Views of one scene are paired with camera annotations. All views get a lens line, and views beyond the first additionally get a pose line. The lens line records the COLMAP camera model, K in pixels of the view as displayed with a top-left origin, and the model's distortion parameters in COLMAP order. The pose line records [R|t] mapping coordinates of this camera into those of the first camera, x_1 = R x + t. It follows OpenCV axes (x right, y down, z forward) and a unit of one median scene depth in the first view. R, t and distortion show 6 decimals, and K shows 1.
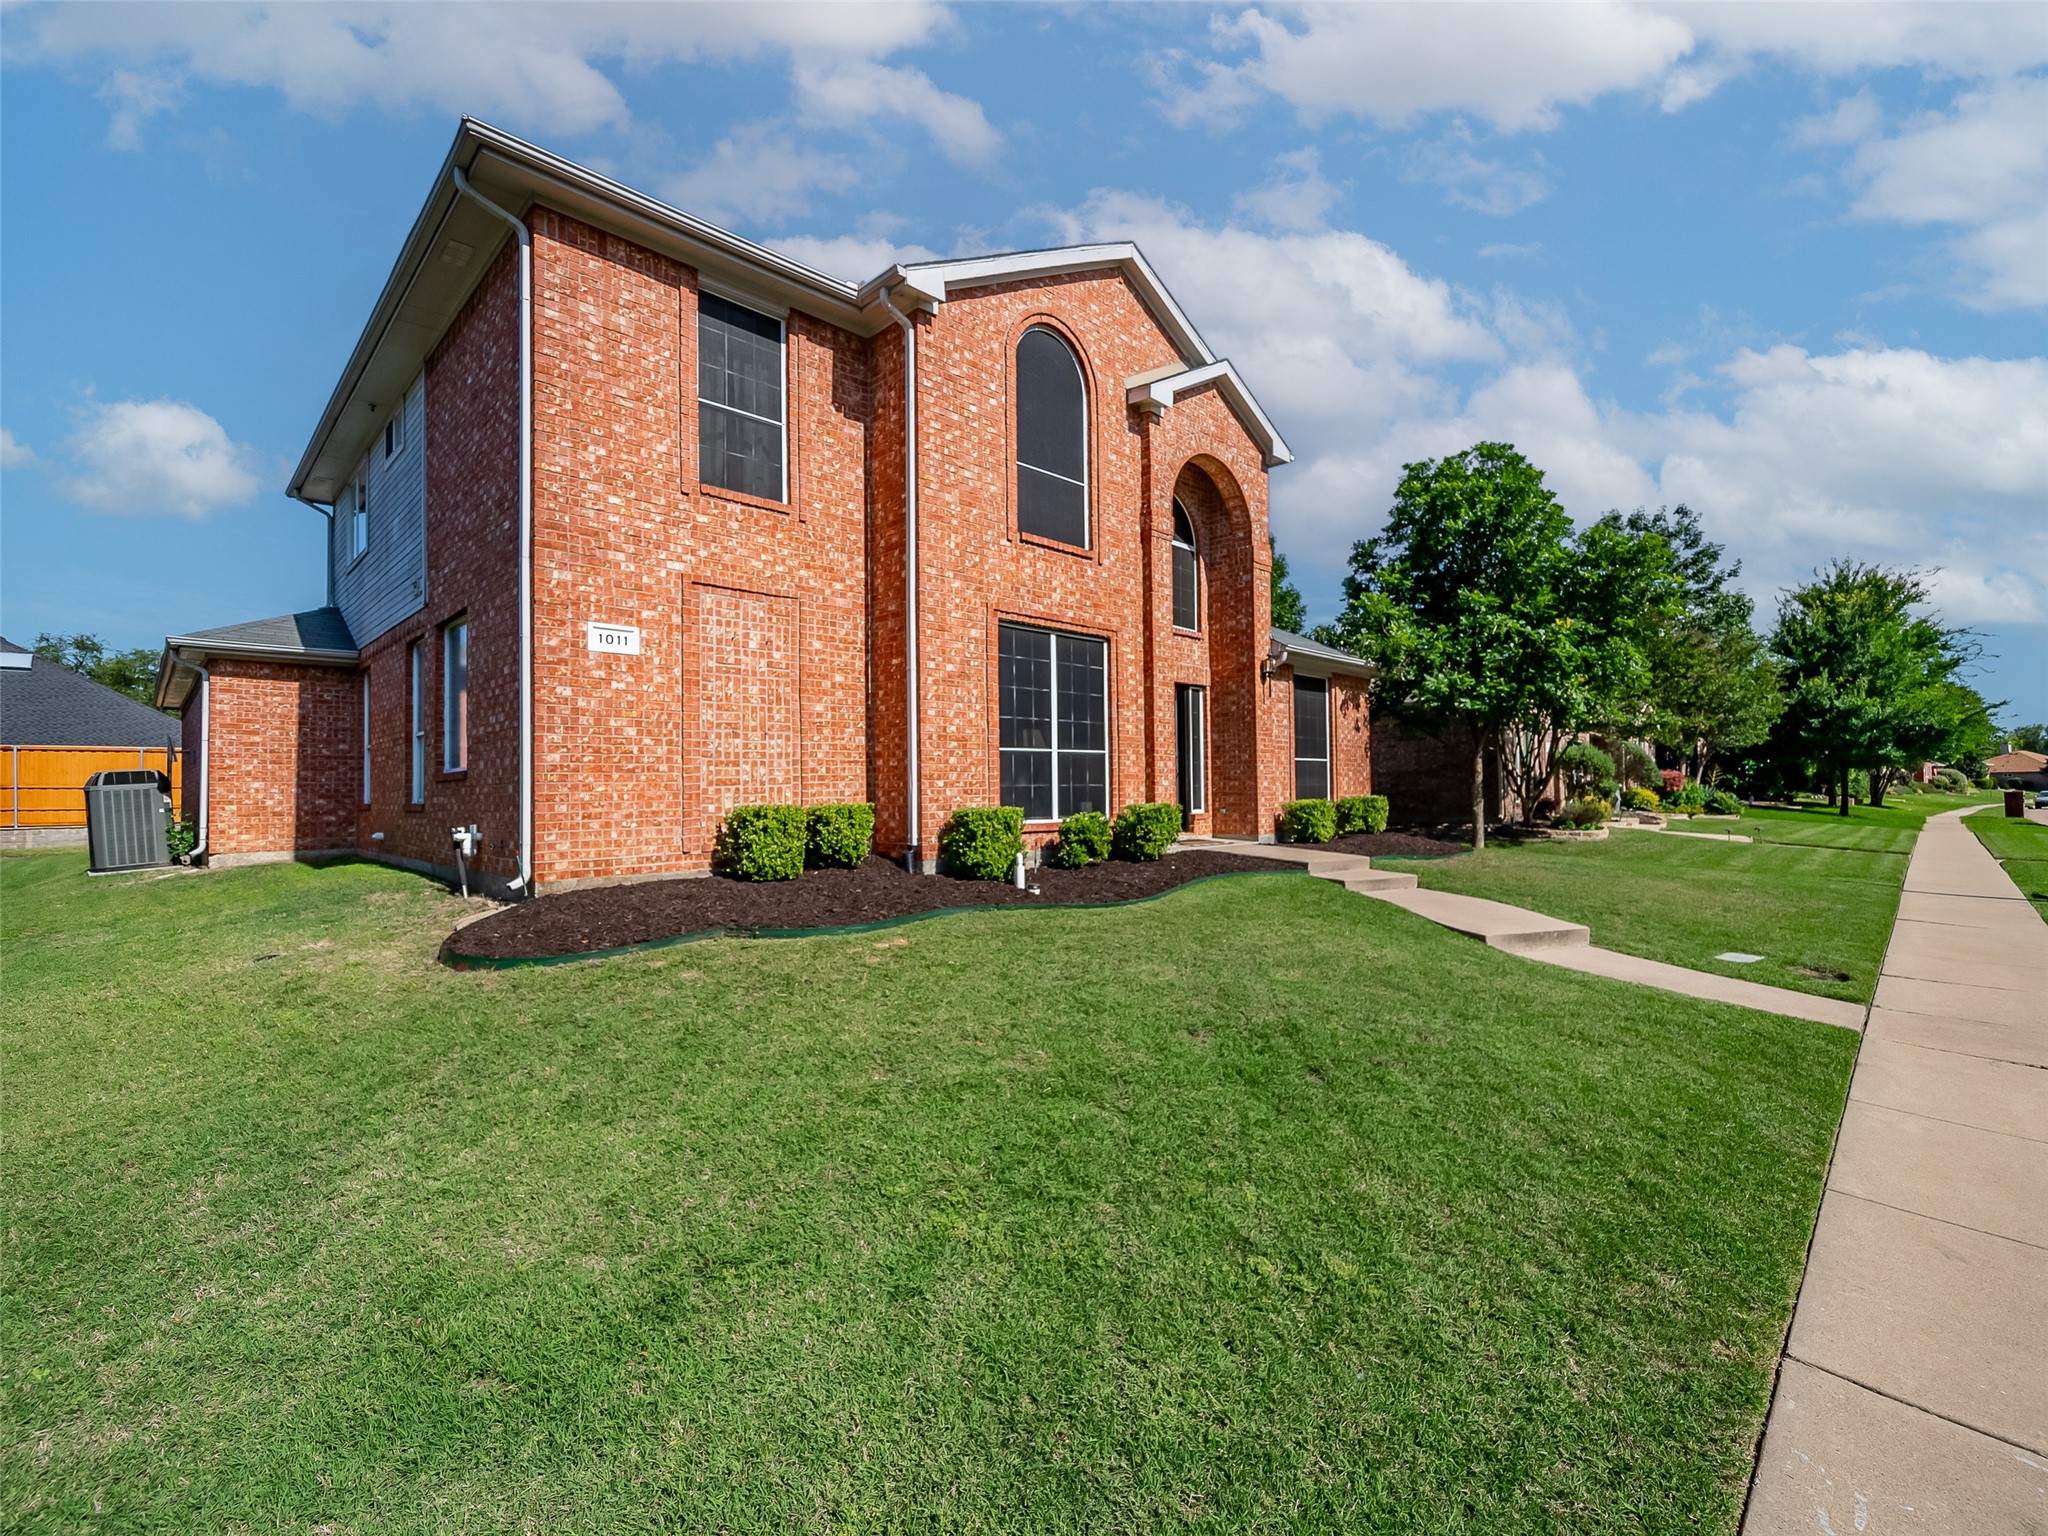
lens RADIAL K [[920.6, 0, 1024.0], [0, 920.6, 768.0], [0, 0, 1]] dist [-0.001753, 0.000153]
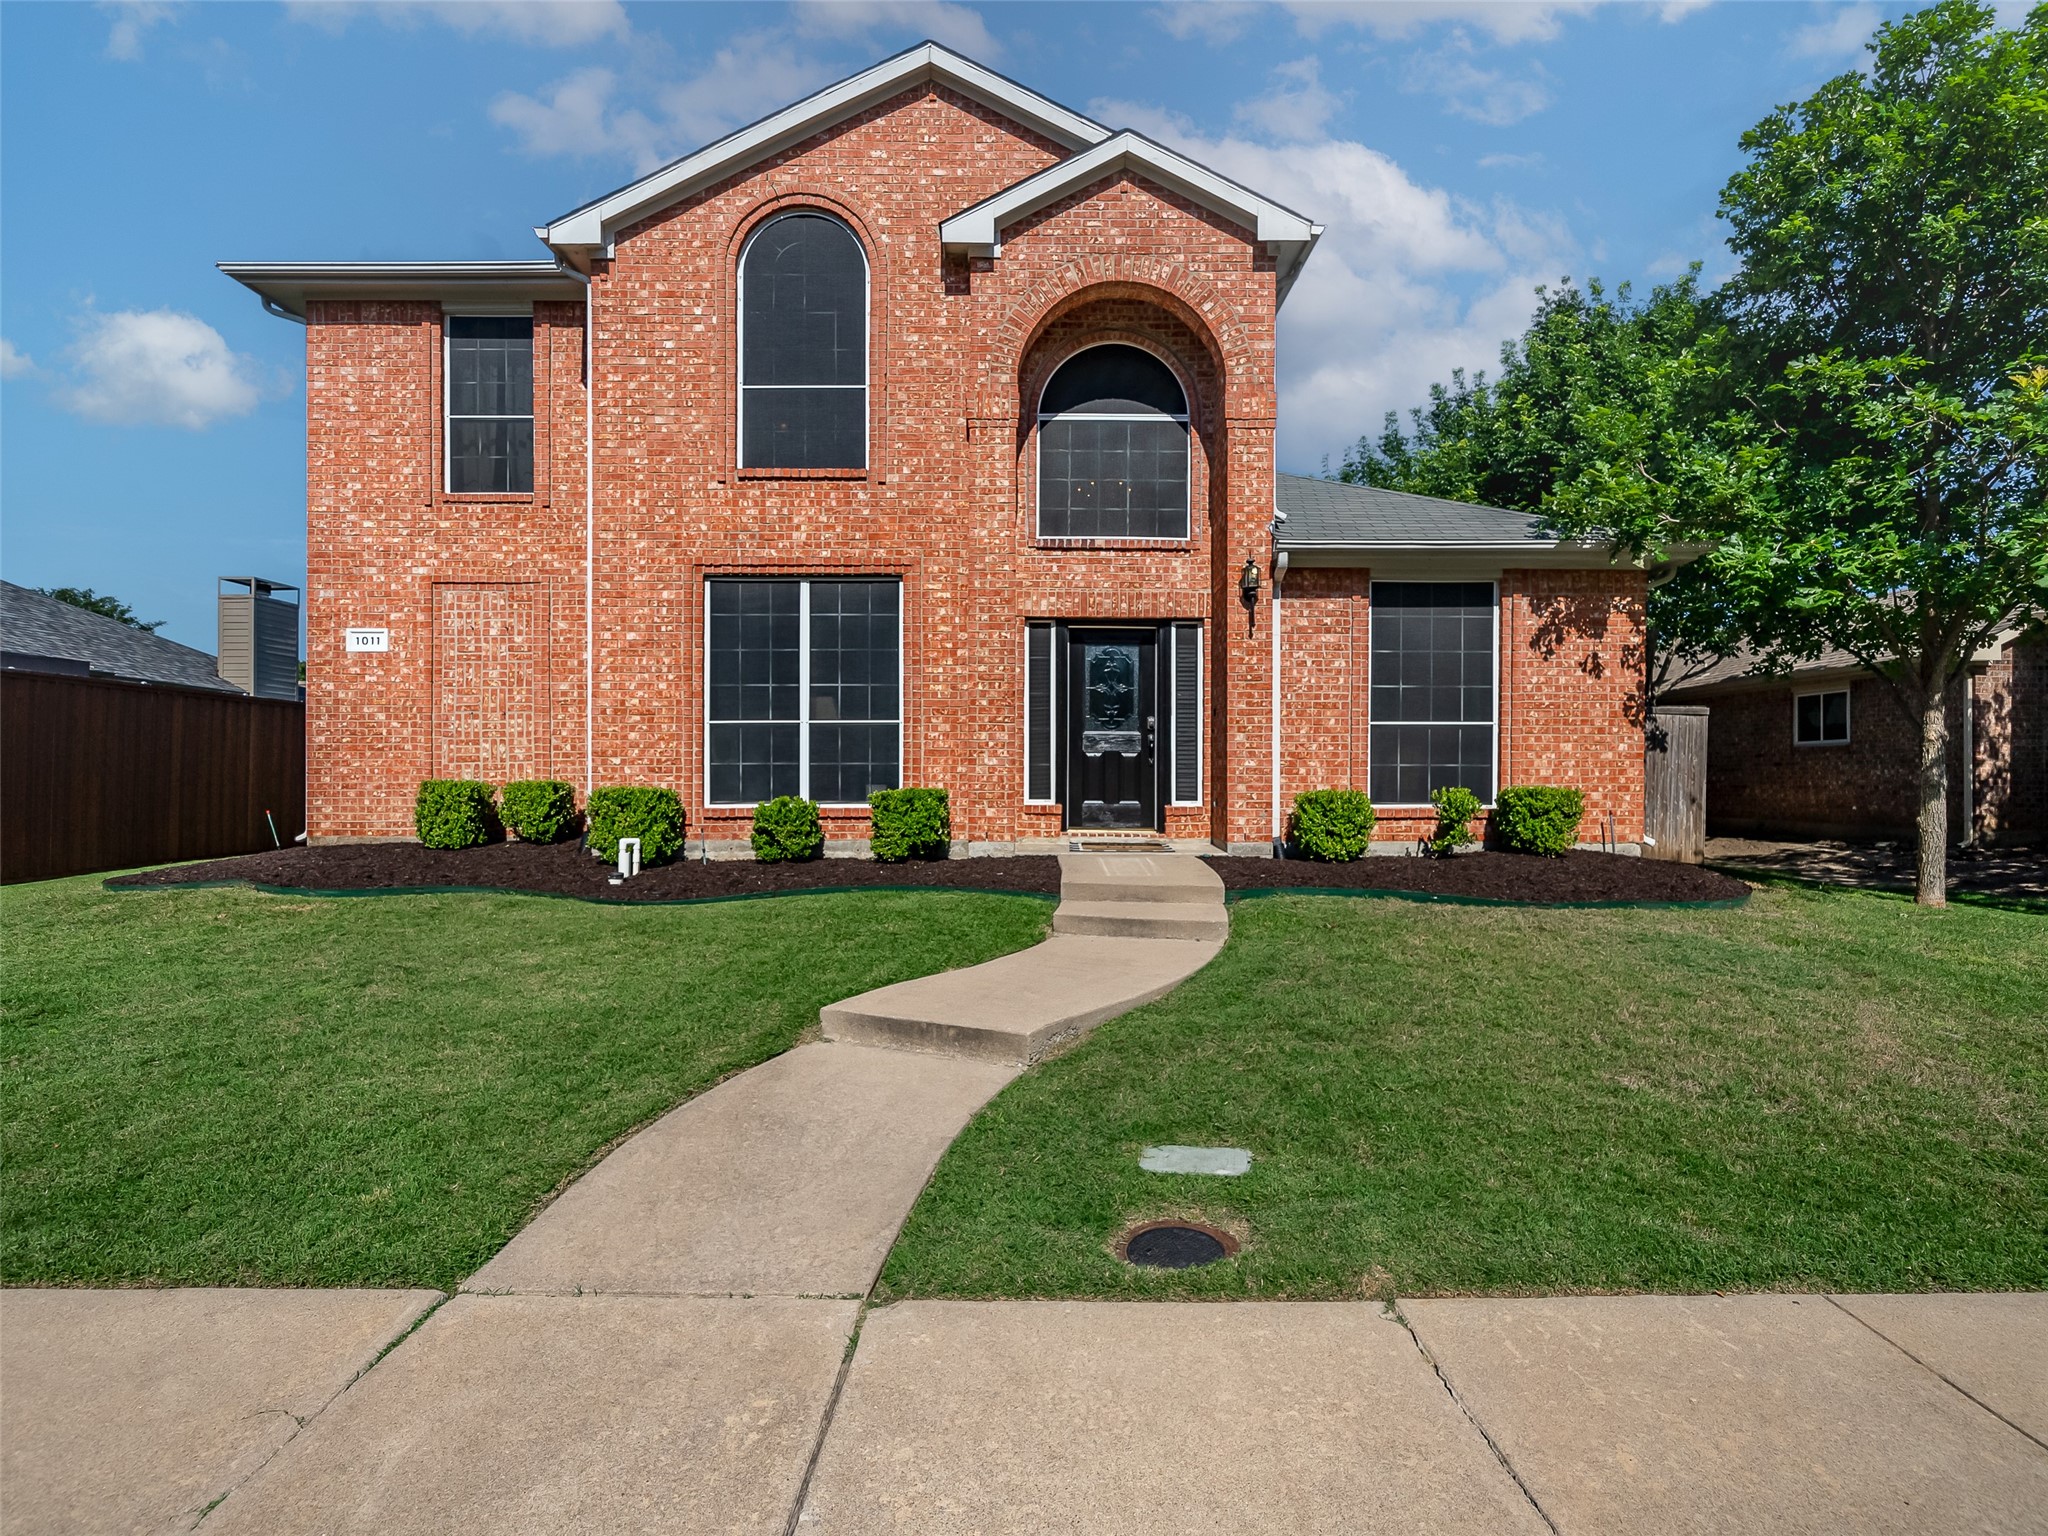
lens RADIAL K [[1045.5, 0, 1024.0], [0, 1045.5, 768.0], [0, 0, 1]] dist [0.003051, 0.000491]
pose [[0.705877, 0.007285, -0.708297, 1.021681], [0.008850, 0.999778, 0.019103, 0.007853], [0.708279, -0.019753, 0.705656, 0.574723]]
